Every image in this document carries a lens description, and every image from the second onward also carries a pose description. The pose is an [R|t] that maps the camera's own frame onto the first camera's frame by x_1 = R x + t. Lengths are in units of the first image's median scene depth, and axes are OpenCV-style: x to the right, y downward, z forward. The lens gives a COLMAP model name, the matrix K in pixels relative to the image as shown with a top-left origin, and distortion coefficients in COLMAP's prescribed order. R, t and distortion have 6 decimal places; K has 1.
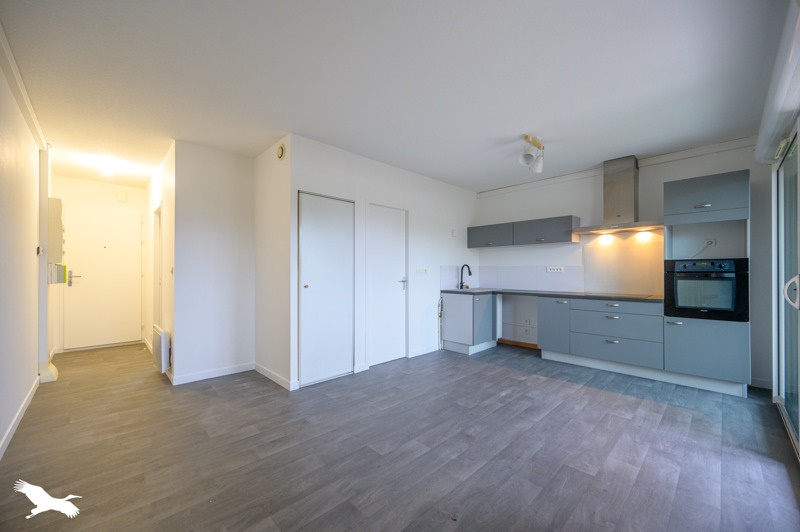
lens RADIAL K [[314.7, 0, 400.0], [0, 314.7, 266.0], [0, 0, 1]] dist [-0.000383, -0.000103]
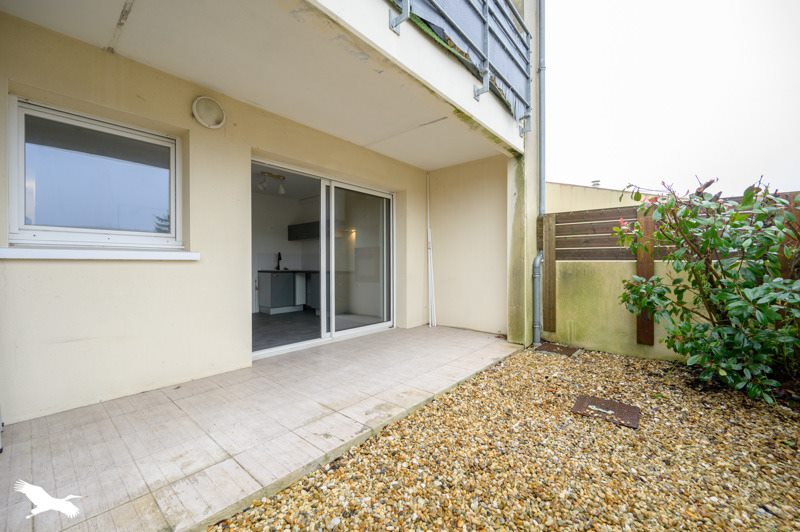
lens RADIAL K [[320.3, 0, 400.0], [0, 320.3, 266.0], [0, 0, 1]] dist [0.000011, -0.000077]
pose [[0.995293, -0.002089, 0.096891, 0.822067], [0.000178, 0.999805, 0.019724, 0.038954], [-0.096913, -0.019614, 0.995100, -0.631804]]
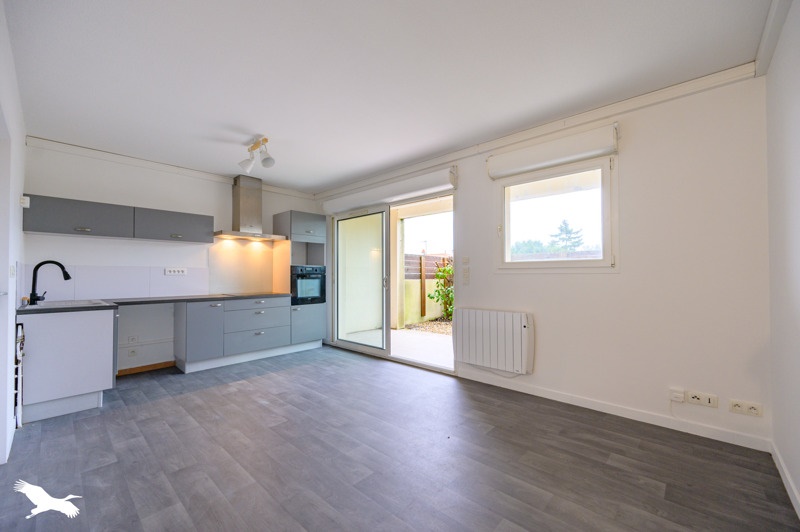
lens RADIAL K [[320.3, 0, 400.0], [0, 320.3, 266.0], [0, 0, 1]] dist [0.000011, -0.000077]
pose [[-0.059447, 0.028402, 0.997827, -0.557132], [-0.016961, 0.999422, -0.029458, 0.015302], [-0.998087, -0.018675, -0.058930, 0.548394]]
